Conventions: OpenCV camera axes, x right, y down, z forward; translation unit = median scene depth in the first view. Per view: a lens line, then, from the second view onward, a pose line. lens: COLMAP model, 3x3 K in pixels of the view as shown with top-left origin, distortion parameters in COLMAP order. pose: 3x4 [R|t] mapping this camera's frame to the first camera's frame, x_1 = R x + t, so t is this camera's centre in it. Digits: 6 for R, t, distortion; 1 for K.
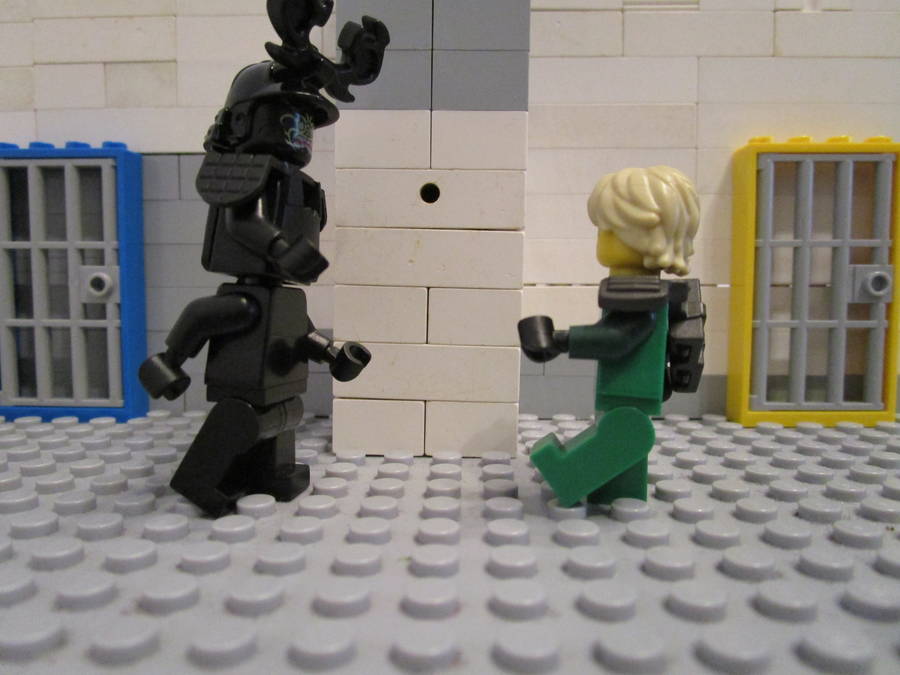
lens RADIAL K [[666.2, 0, 446.7], [0, 666.2, 347.3], [0, 0, 1]] dist [-0.026895, -0.004742]
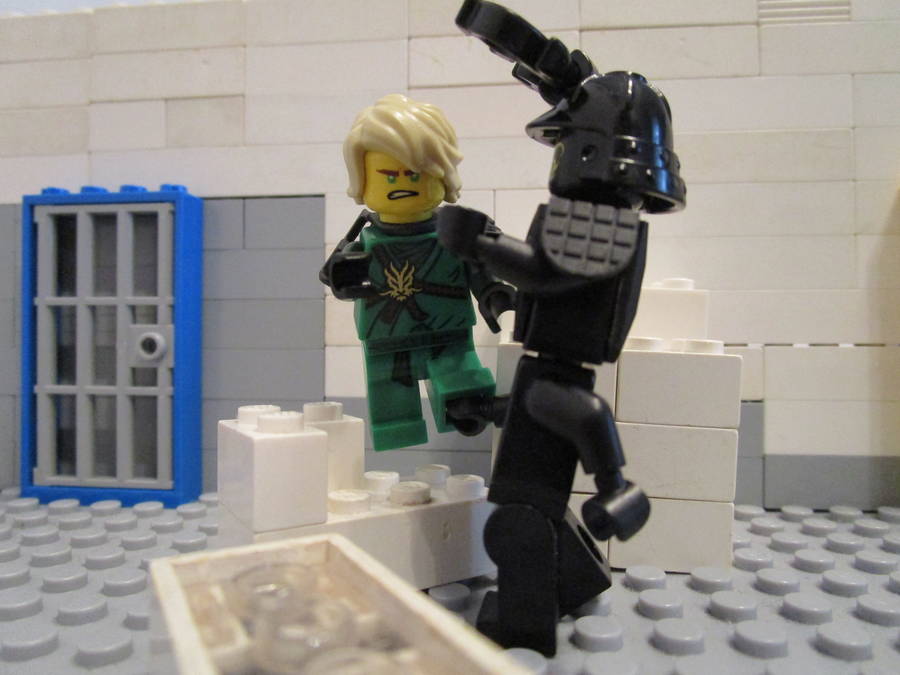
lens RADIAL K [[666.2, 0, 446.1], [0, 666.2, 340.4], [0, 0, 1]] dist [-0.026895, -0.004742]
pose [[0.997446, -0.003504, -0.071334, -0.077553], [-0.002700, 0.996232, -0.086682, -0.028208], [0.071369, 0.086653, 0.993679, 0.163345]]
